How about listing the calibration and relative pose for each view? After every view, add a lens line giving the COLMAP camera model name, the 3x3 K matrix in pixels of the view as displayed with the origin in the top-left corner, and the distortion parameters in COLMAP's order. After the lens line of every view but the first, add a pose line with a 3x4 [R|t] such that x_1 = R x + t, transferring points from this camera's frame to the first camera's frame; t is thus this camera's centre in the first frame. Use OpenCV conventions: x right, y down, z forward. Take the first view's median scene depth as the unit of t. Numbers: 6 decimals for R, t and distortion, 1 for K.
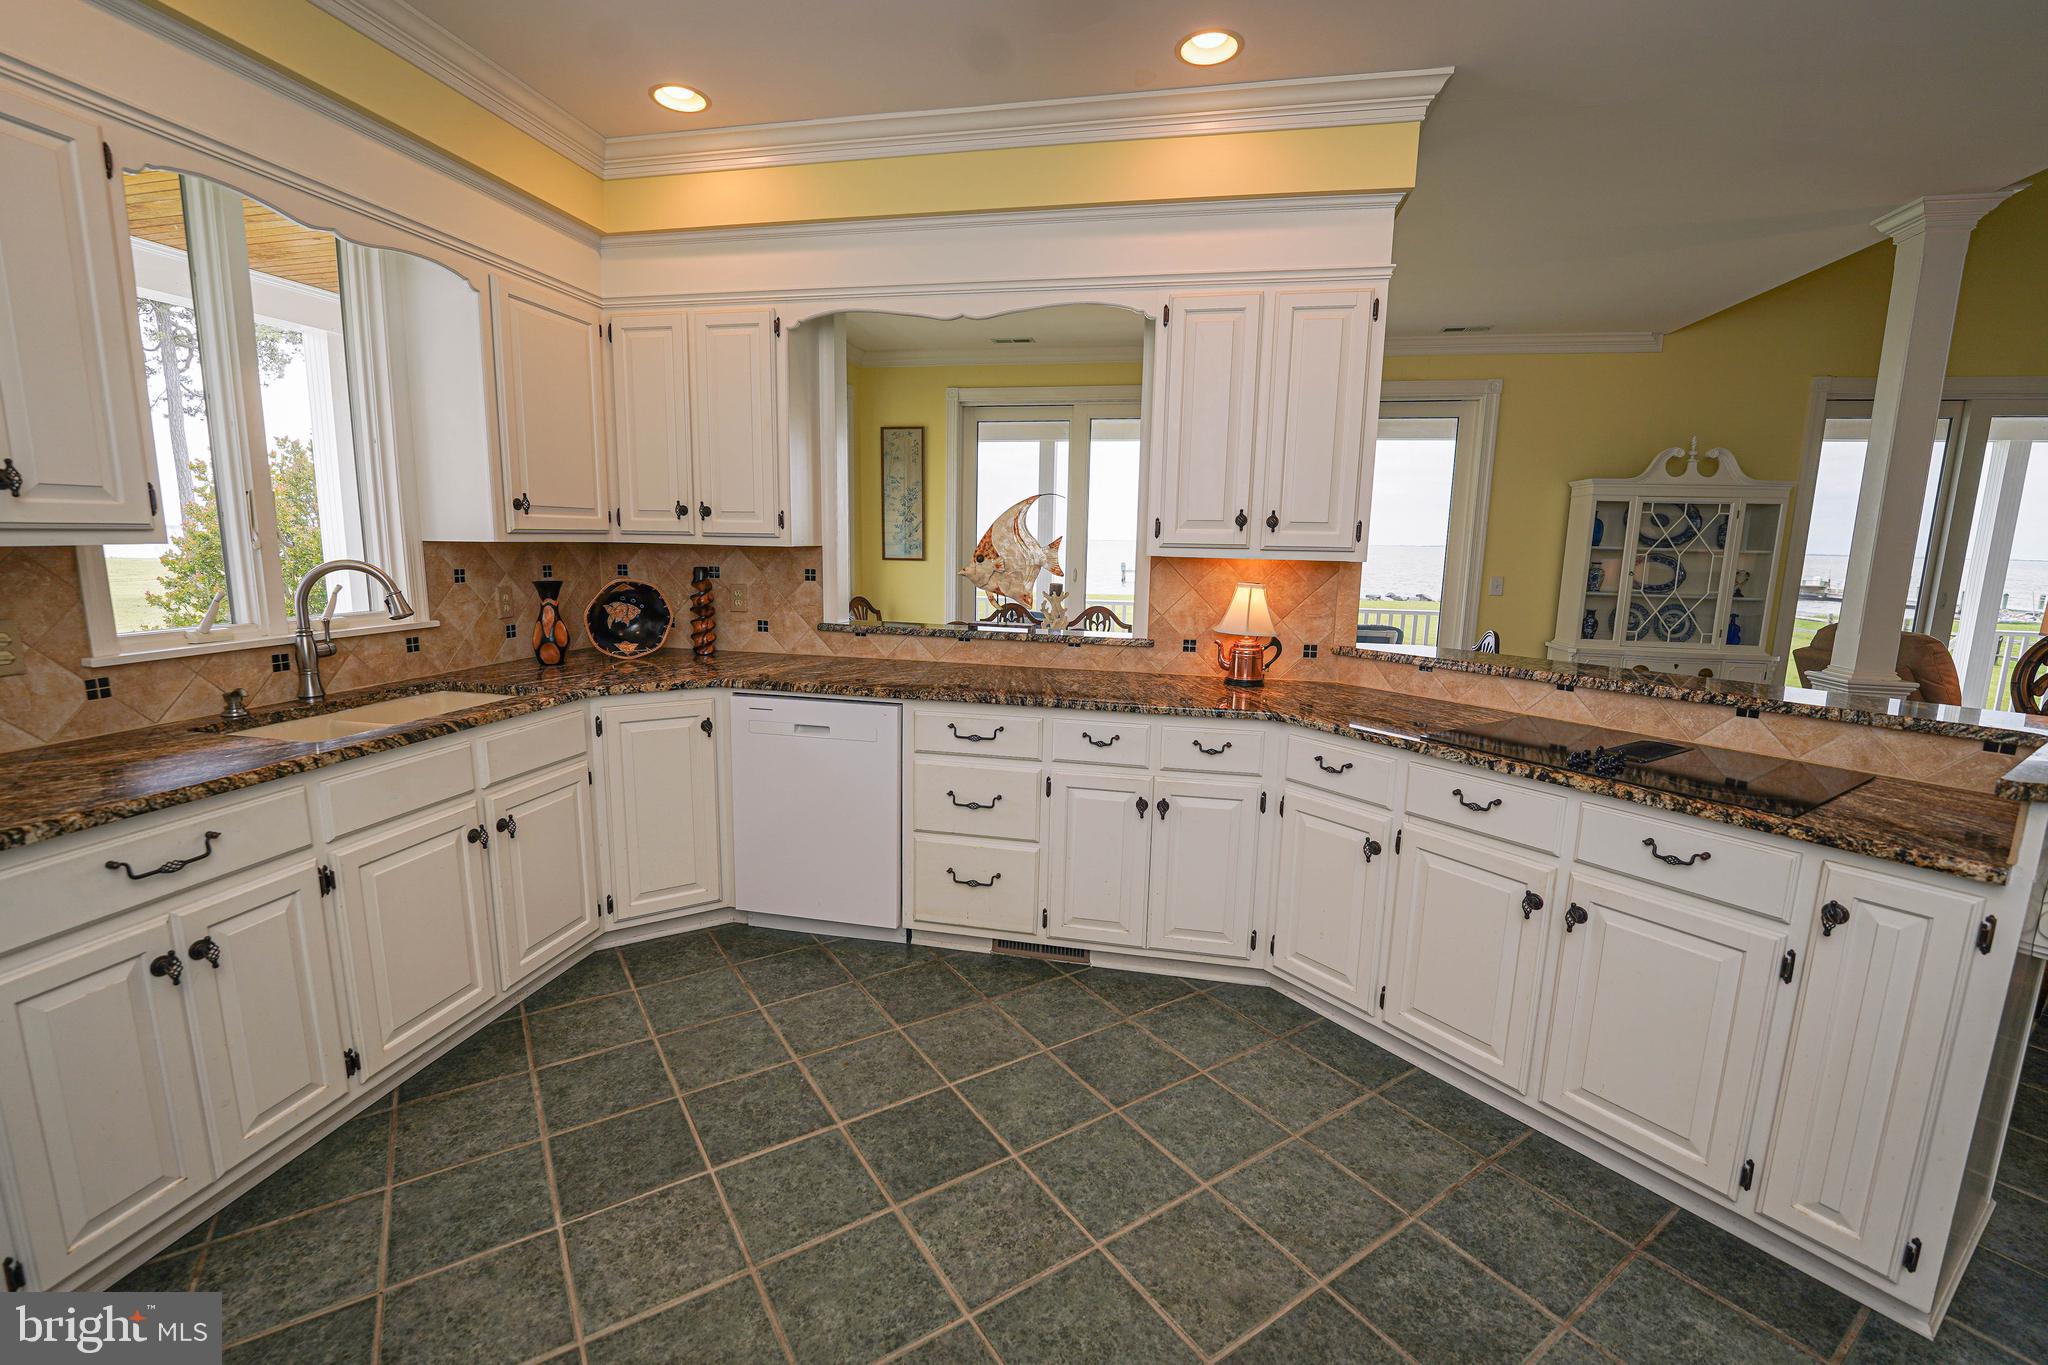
lens RADIAL K [[850.0, 0, 997.0], [0, 850.0, 685.5], [0, 0, 1]] dist [-0.026080, -0.000468]
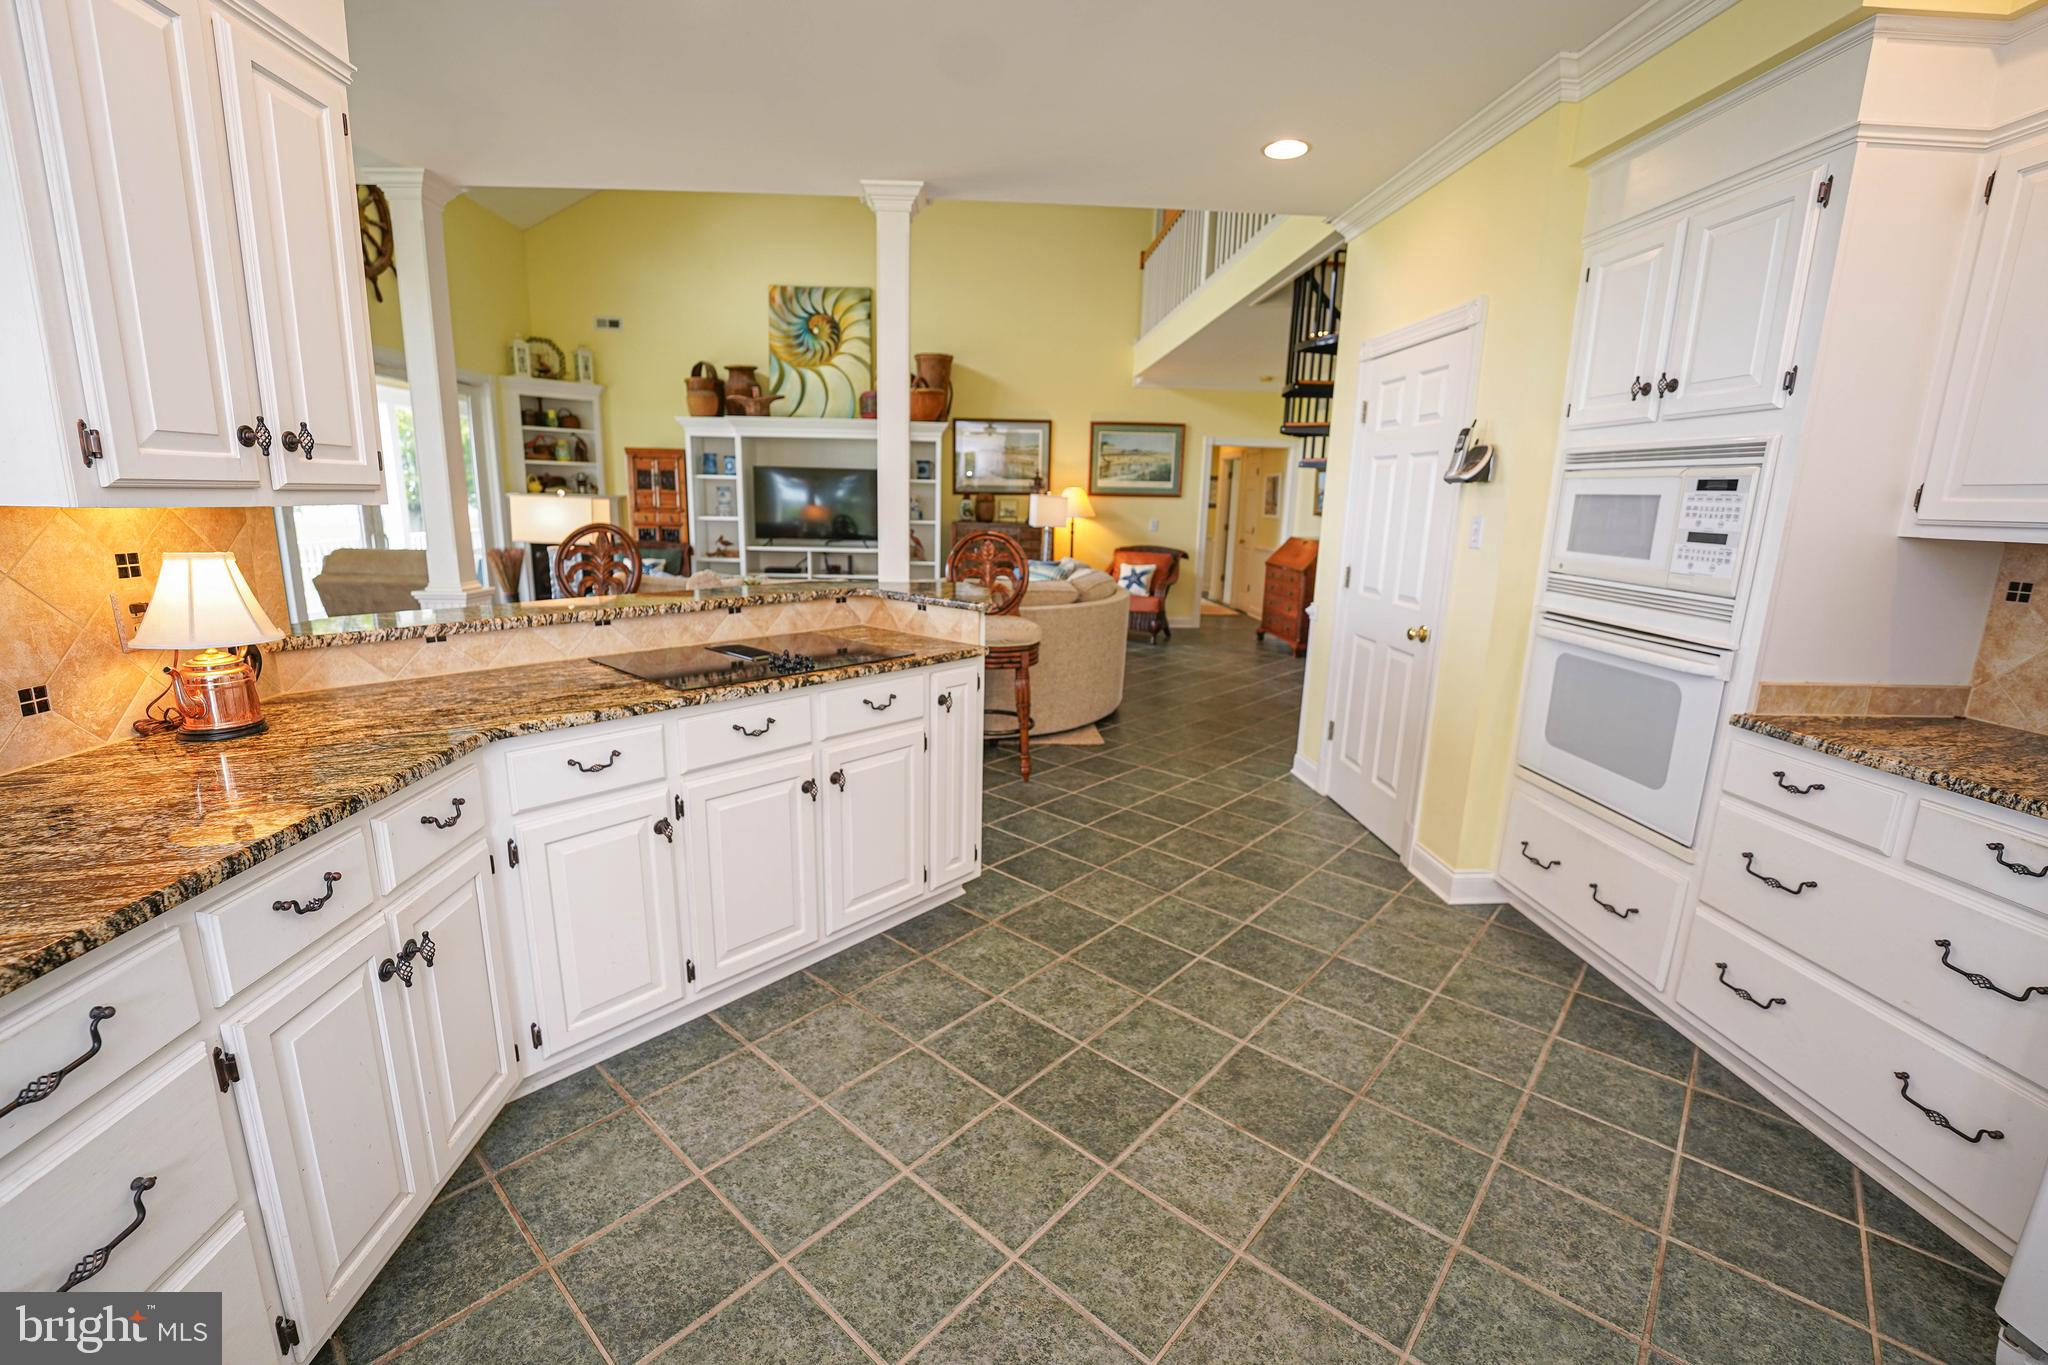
lens RADIAL K [[850.0, 0, 1010.3], [0, 850.0, 683.0], [0, 0, 1]] dist [-0.026080, -0.000468]
pose [[-0.258372, -0.226621, 0.939088, -0.443470], [0.136795, 0.953717, 0.267788, -0.138772], [-0.956311, 0.197652, -0.215413, 0.787782]]
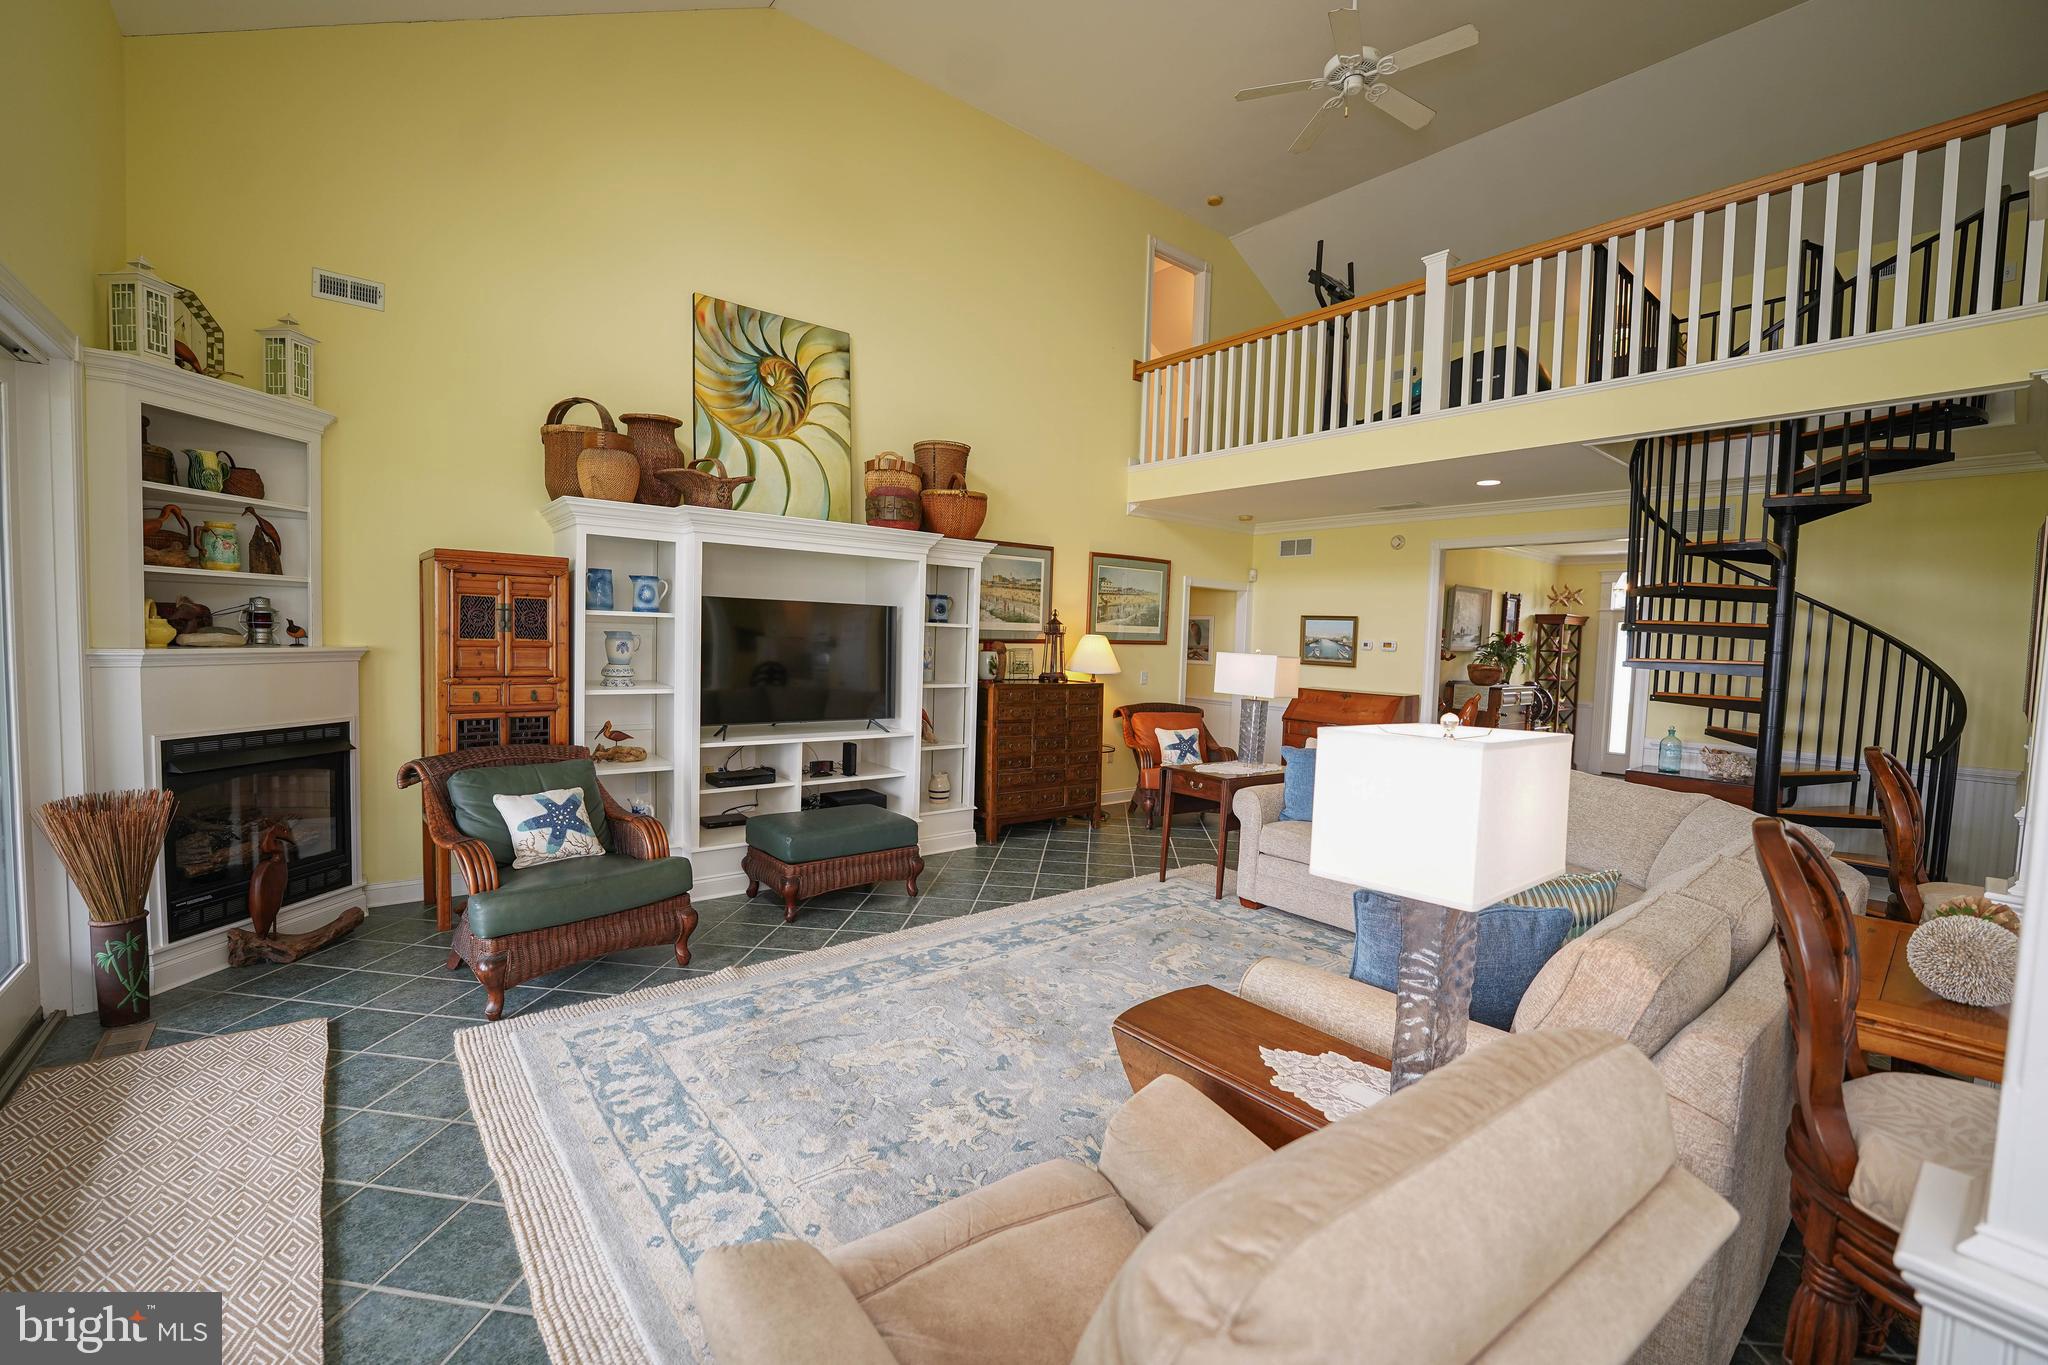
lens RADIAL K [[850.0, 0, 1022.4], [0, 850.0, 685.9], [0, 0, 1]] dist [-0.026080, -0.000468]
pose [[-0.777699, -0.077473, 0.623844, 0.181269], [0.063281, 0.977688, 0.200303, -0.202818], [-0.625443, 0.195252, -0.755445, 1.142383]]
